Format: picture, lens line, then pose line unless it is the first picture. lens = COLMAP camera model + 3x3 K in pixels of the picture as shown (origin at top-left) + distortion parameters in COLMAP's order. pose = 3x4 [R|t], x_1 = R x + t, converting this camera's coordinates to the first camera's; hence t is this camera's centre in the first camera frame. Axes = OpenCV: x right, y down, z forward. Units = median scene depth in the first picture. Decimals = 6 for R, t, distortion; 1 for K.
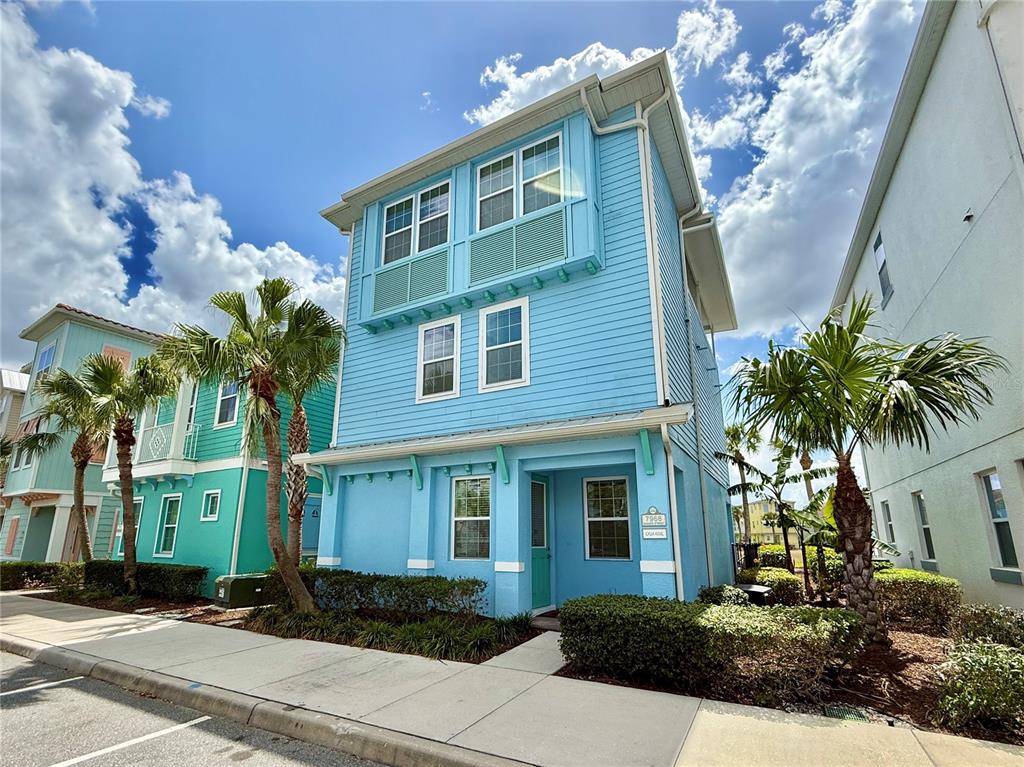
lens RADIAL K [[471.7, 0, 511.6], [0, 471.7, 427.9], [0, 0, 1]] dist [0.001507, 0.000170]
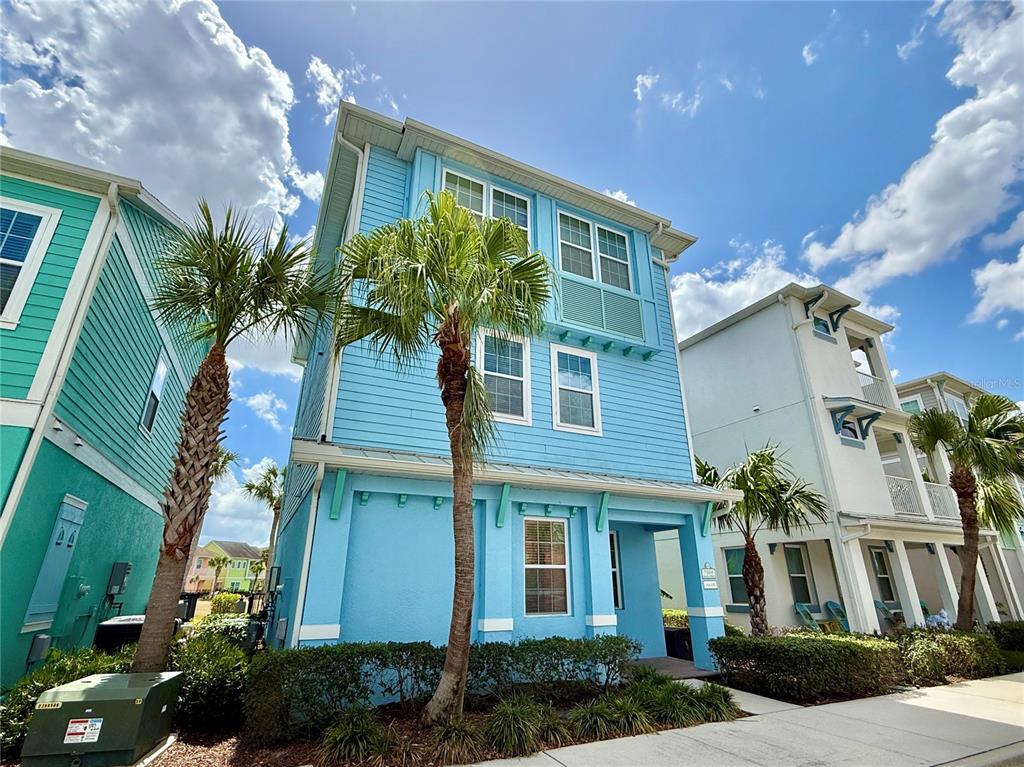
lens RADIAL K [[485.1, 0, 509.9], [0, 485.1, 394.0], [0, 0, 1]] dist [-0.000434, 0.000311]
pose [[0.582252, 0.295602, 0.757365, -0.907567], [-0.181708, 0.955309, -0.233166, 0.105703], [-0.792442, -0.001858, 0.609944, 0.490423]]
